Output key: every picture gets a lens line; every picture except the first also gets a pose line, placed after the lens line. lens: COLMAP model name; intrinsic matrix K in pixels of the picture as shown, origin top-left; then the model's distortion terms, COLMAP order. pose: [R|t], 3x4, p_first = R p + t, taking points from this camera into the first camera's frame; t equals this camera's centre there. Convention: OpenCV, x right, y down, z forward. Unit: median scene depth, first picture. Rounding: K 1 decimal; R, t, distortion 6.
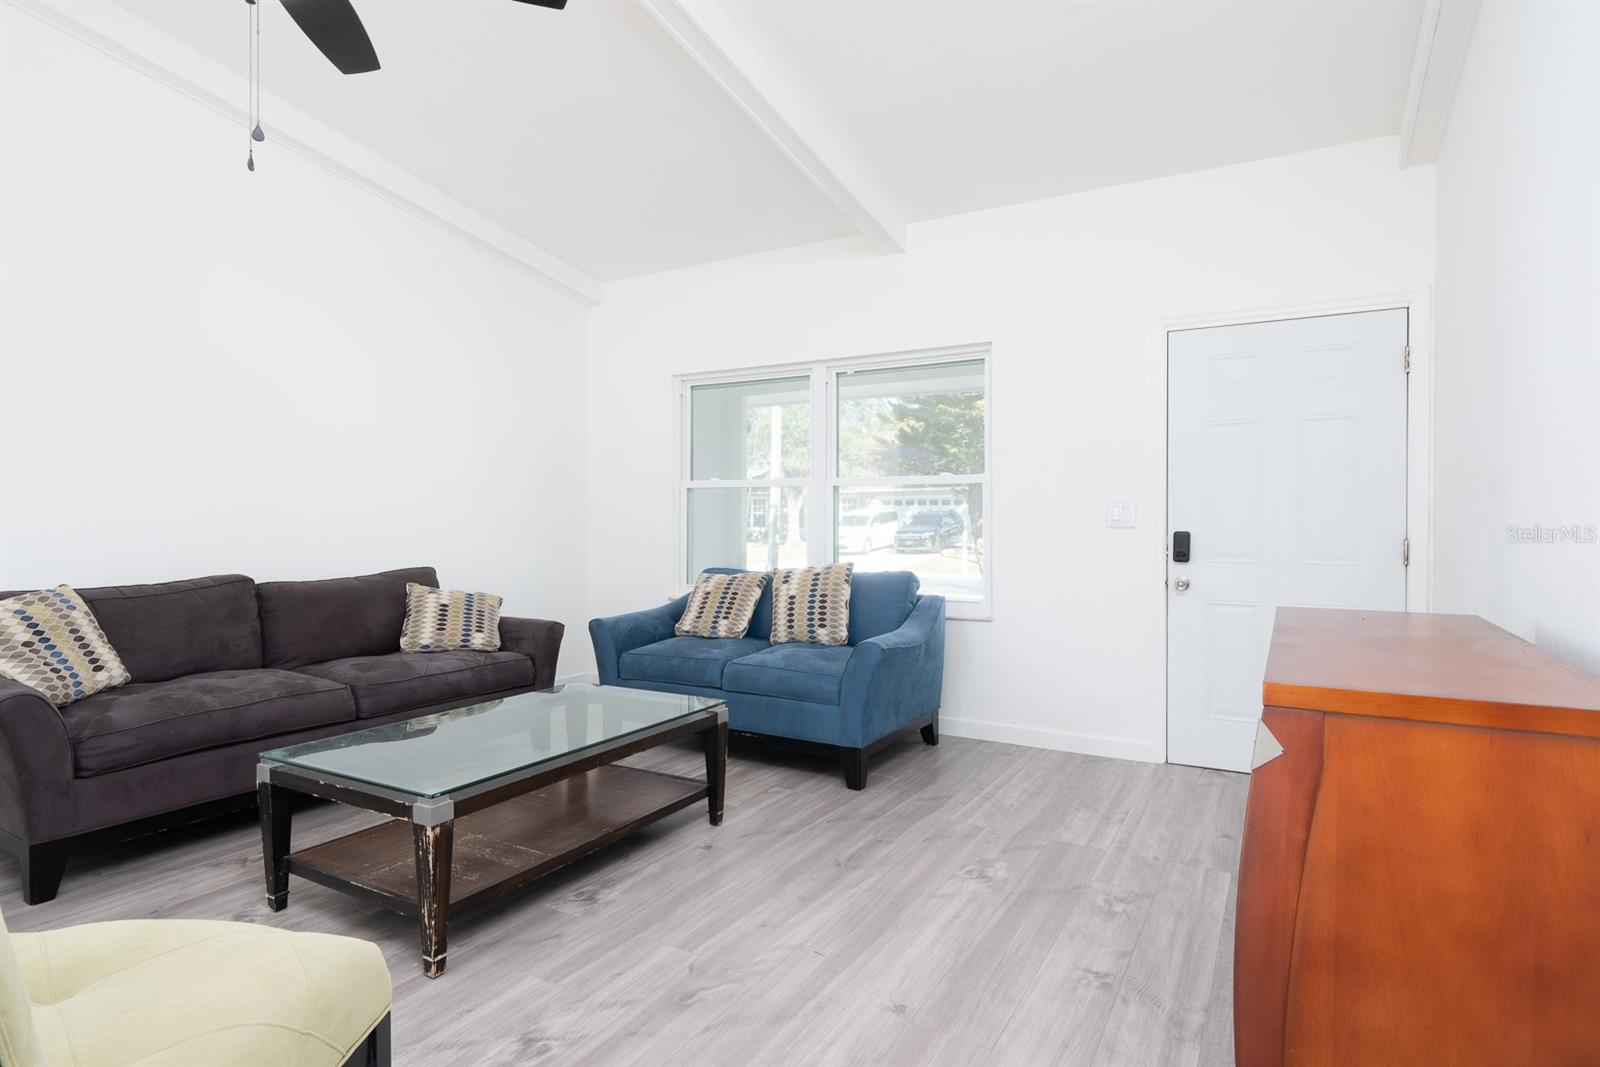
lens RADIAL K [[818.8, 0, 800.0], [0, 818.8, 533.5], [0, 0, 1]] dist [-0.000414, 0.000116]
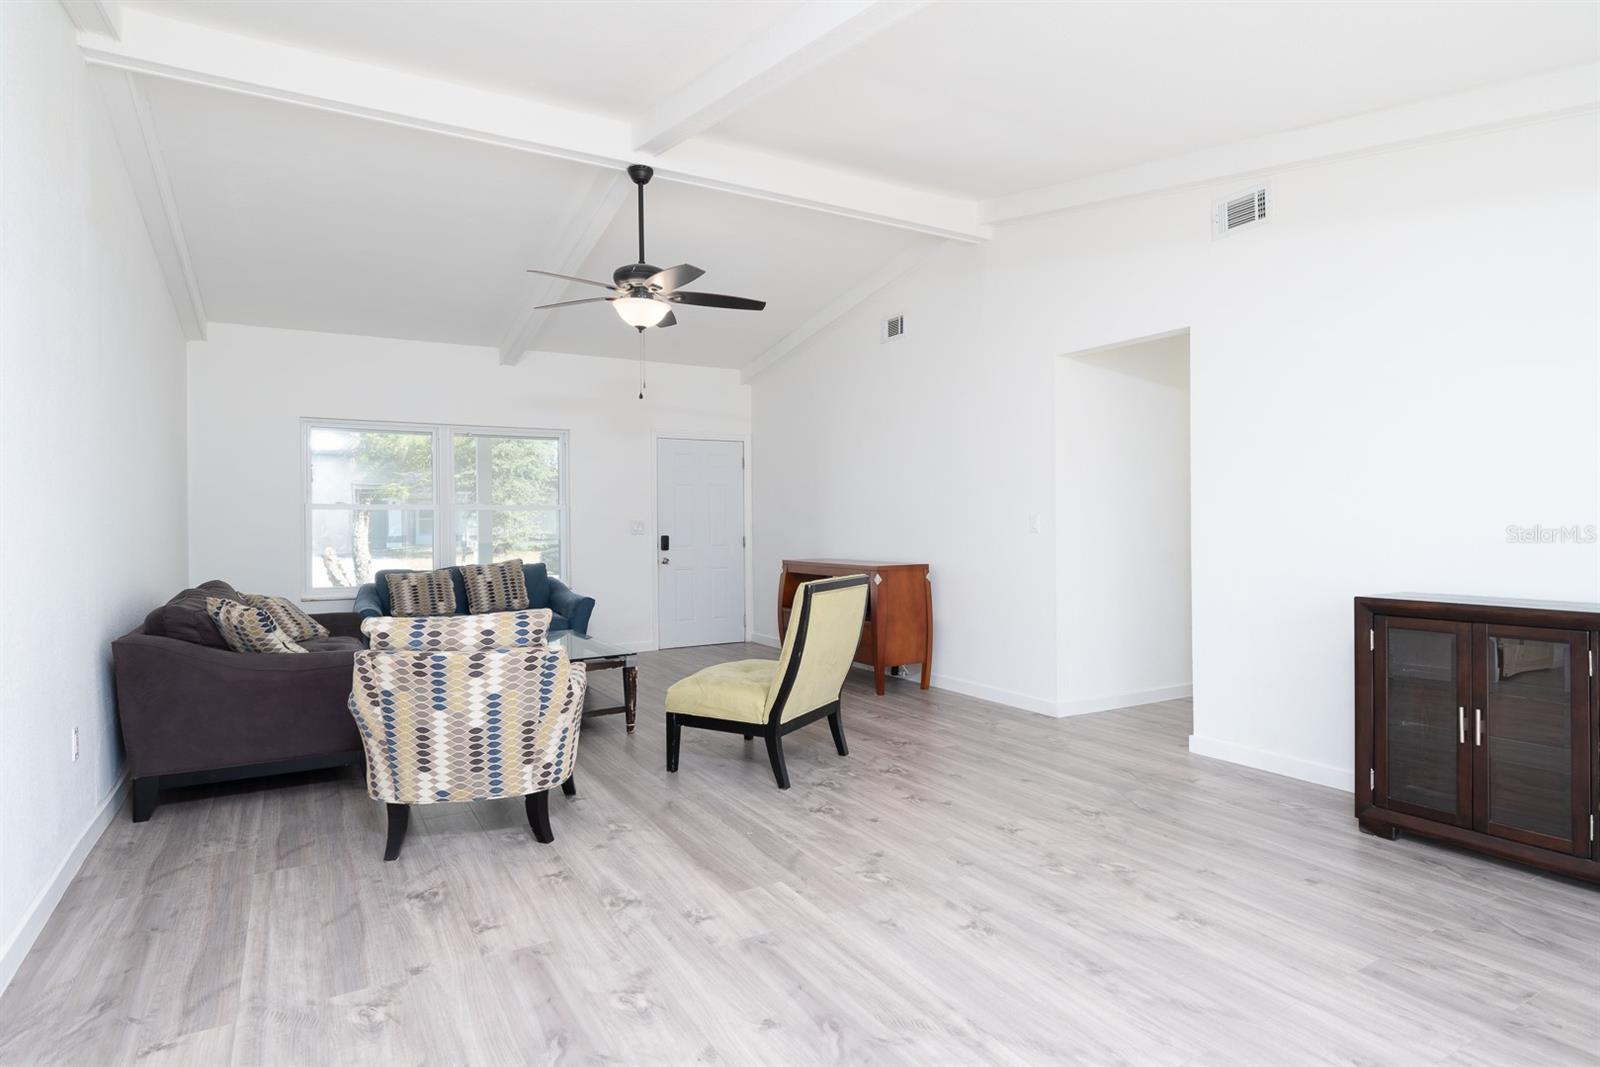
lens RADIAL K [[844.7, 0, 776.6], [0, 844.7, 523.6], [0, 0, 1]] dist [-0.004132, -0.000473]
pose [[0.519346, -0.009082, 0.854516, -1.187670], [0.023183, 0.999725, -0.003465, -0.017889], [-0.854249, 0.021610, 0.519414, -0.336315]]
